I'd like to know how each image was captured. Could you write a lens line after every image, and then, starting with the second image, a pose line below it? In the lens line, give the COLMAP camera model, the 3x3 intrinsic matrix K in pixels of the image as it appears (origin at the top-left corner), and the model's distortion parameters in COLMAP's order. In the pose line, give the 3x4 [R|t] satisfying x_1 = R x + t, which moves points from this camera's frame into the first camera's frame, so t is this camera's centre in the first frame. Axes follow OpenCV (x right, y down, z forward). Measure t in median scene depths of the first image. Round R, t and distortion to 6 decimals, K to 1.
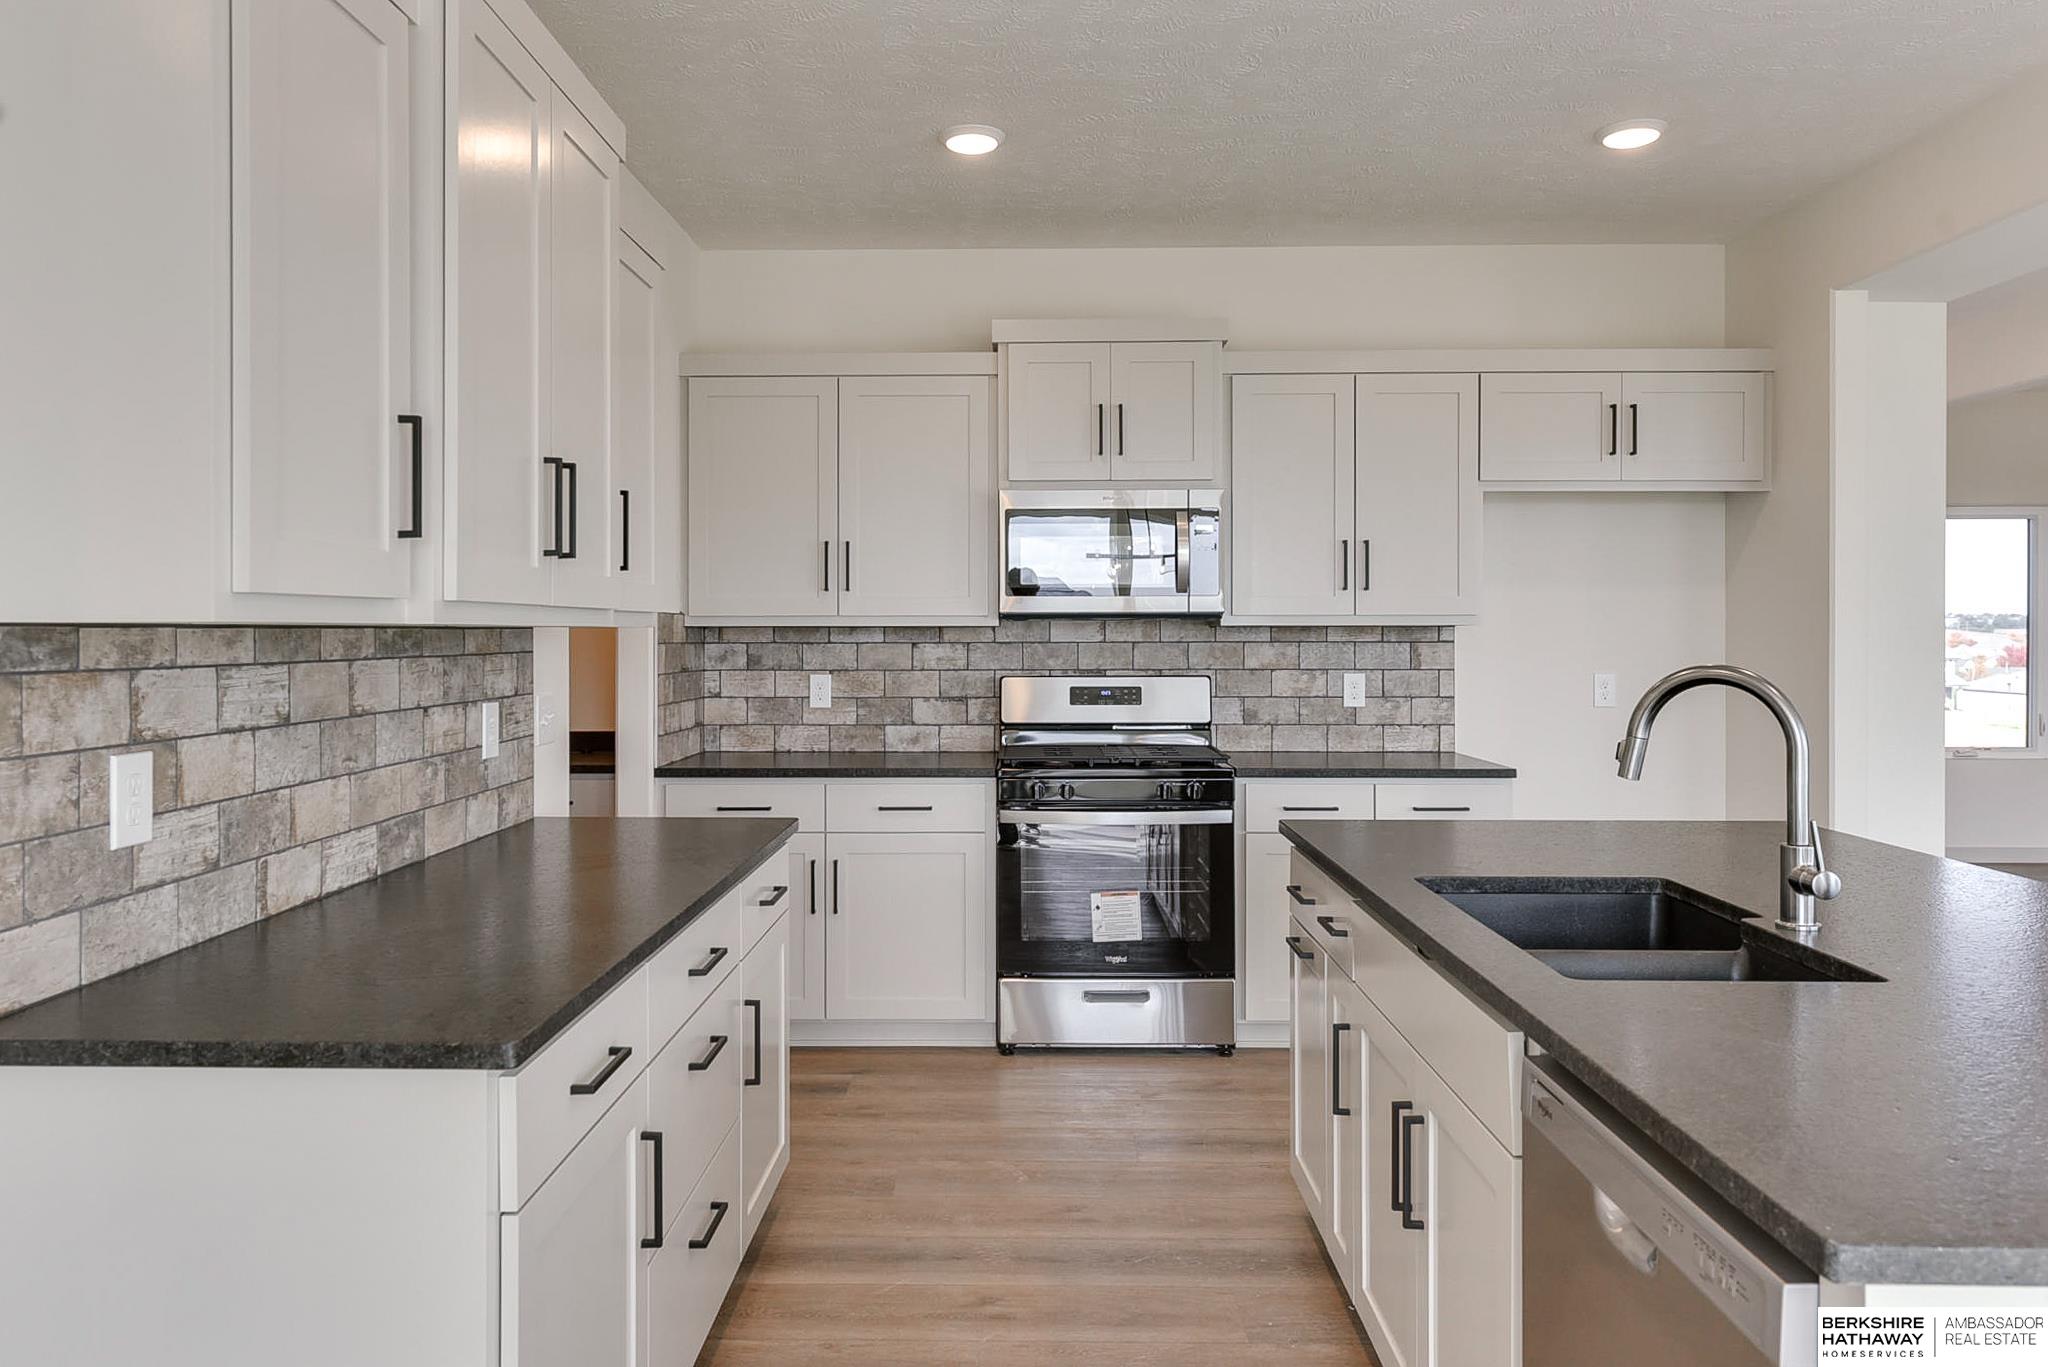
lens RADIAL K [[1409.0, 0, 1001.3], [0, 1409.0, 637.9], [0, 0, 1]] dist [0.004419, 0.000031]
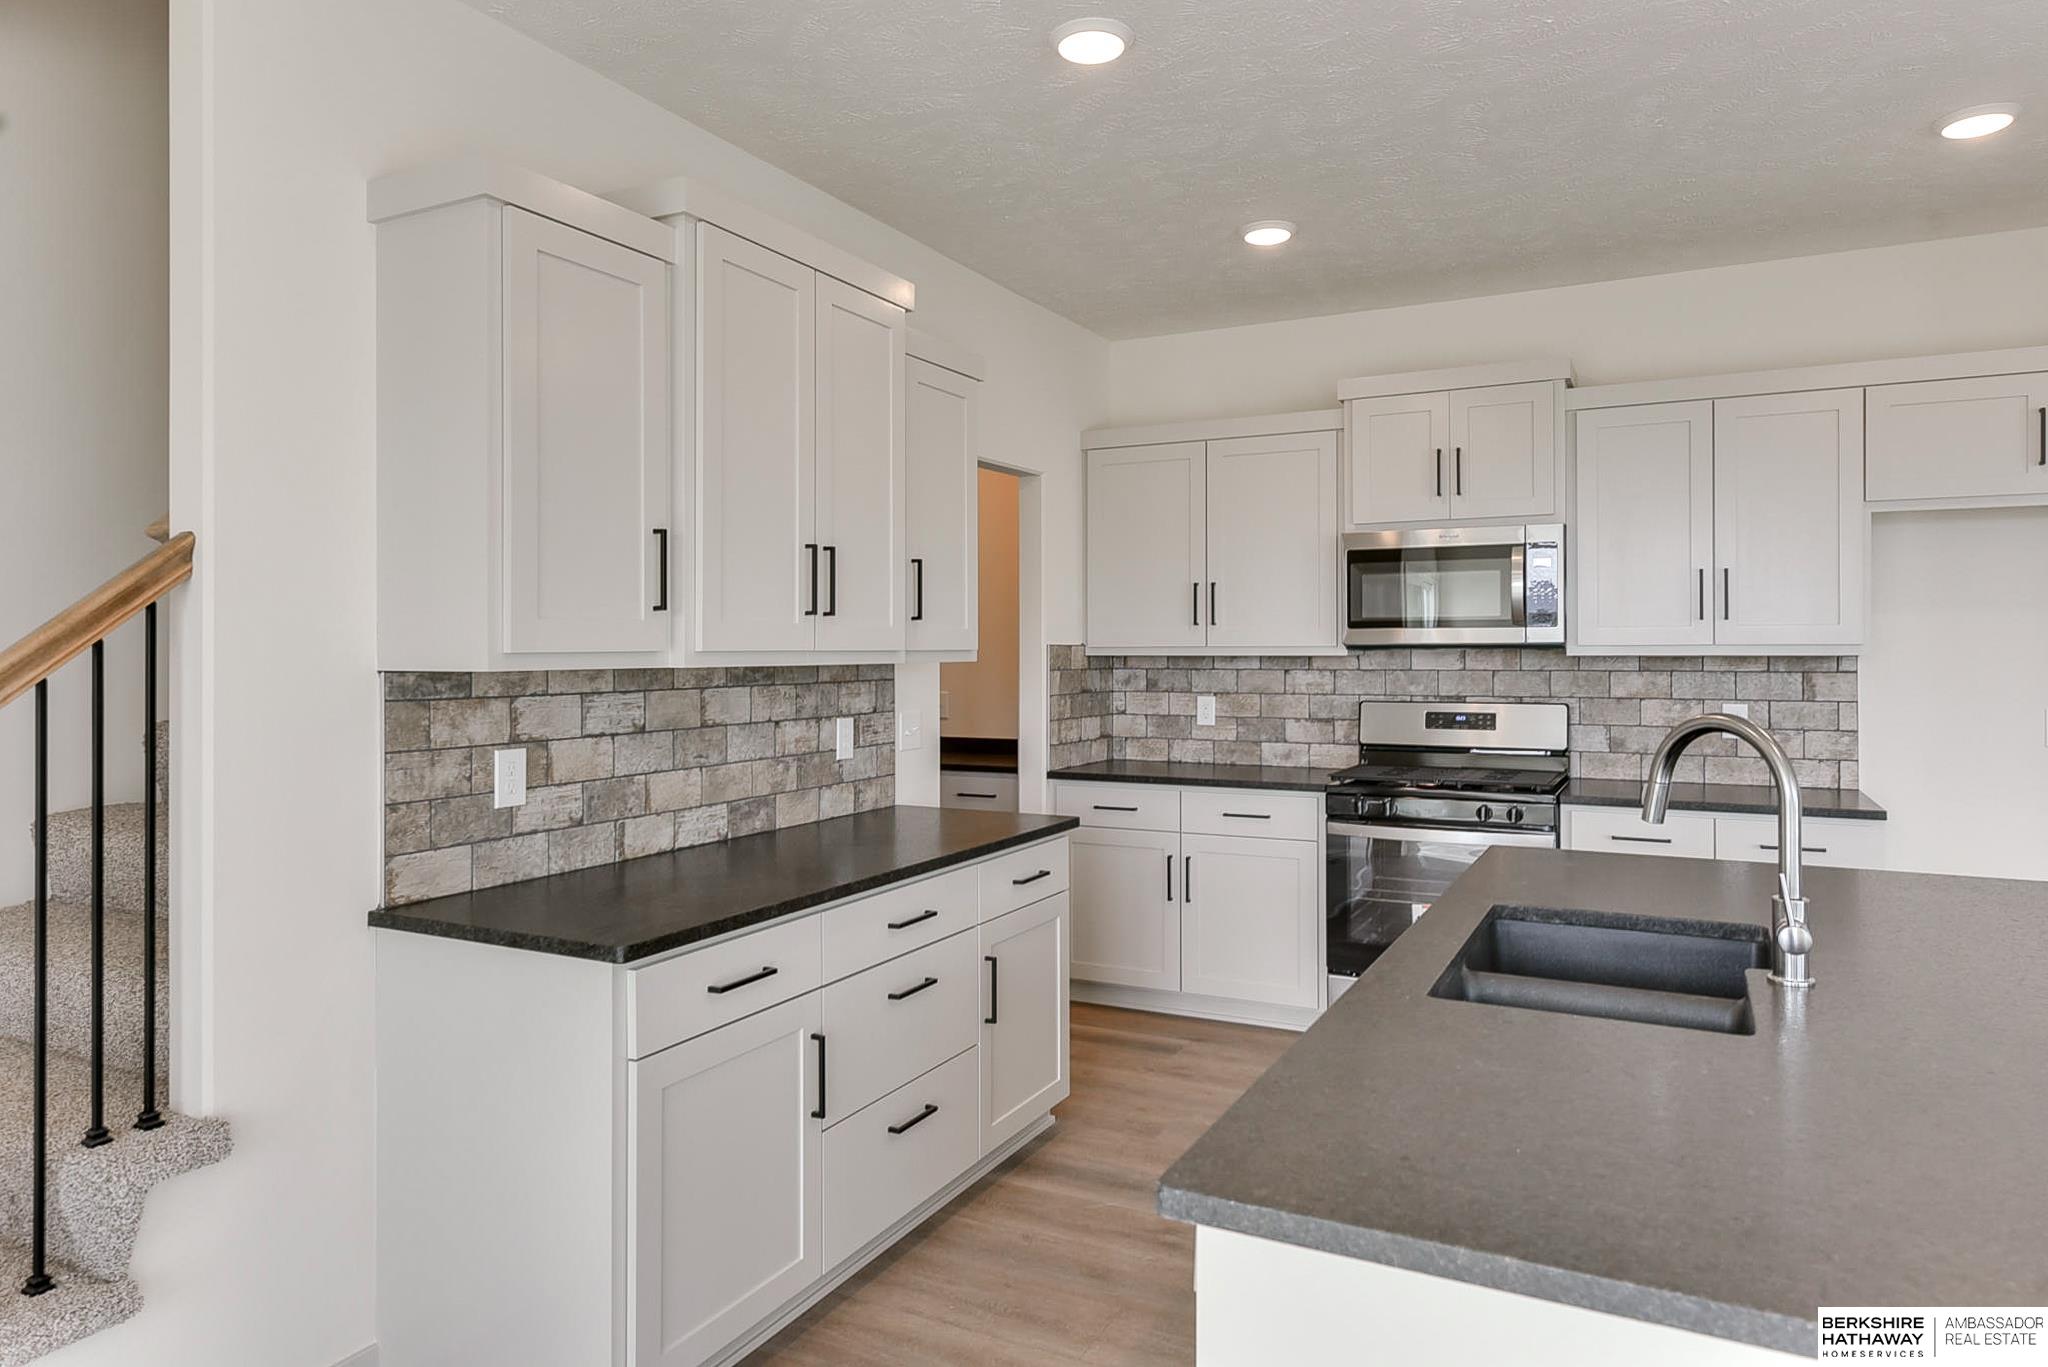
lens RADIAL K [[1286.9, 0, 1002.5], [0, 1286.9, 647.0], [0, 0, 1]] dist [0.008229, -0.002024]
pose [[0.894198, -0.001519, -0.447670, 0.306337], [-0.000375, 0.999991, -0.004143, -0.015996], [0.447672, 0.003872, 0.894189, -0.033108]]
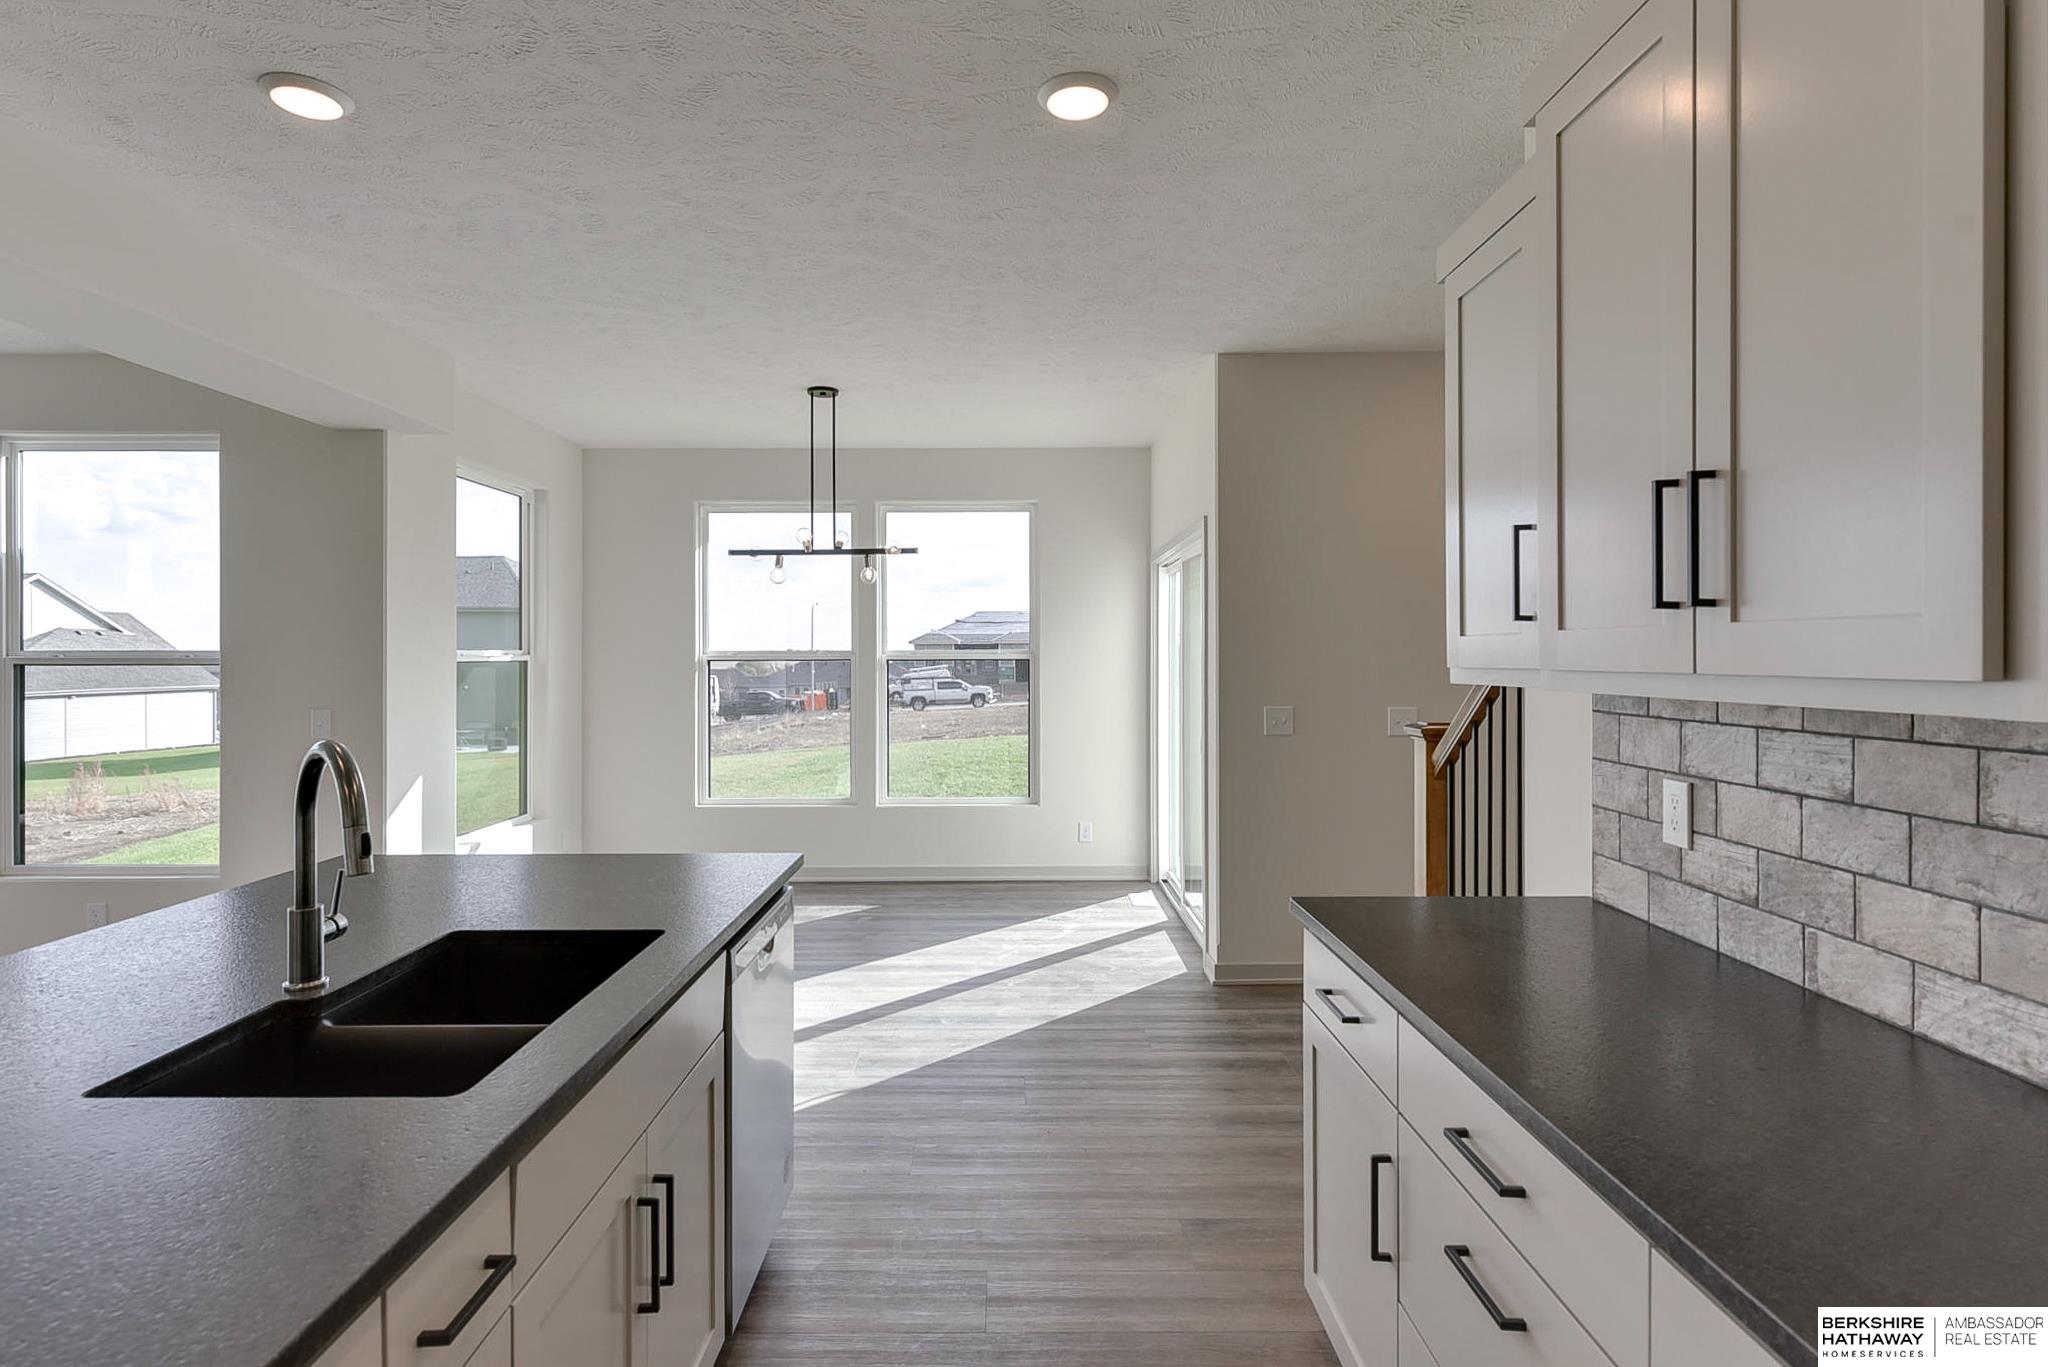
lens RADIAL K [[1064.3, 0, 1012.0], [0, 1064.3, 656.8], [0, 0, 1]] dist [-0.000743, 0.000019]
pose [[-0.999644, 0.003465, -0.026450, 0.037714], [0.003322, 0.999980, 0.005448, -0.027135], [0.026469, 0.005358, -0.999635, 1.155869]]
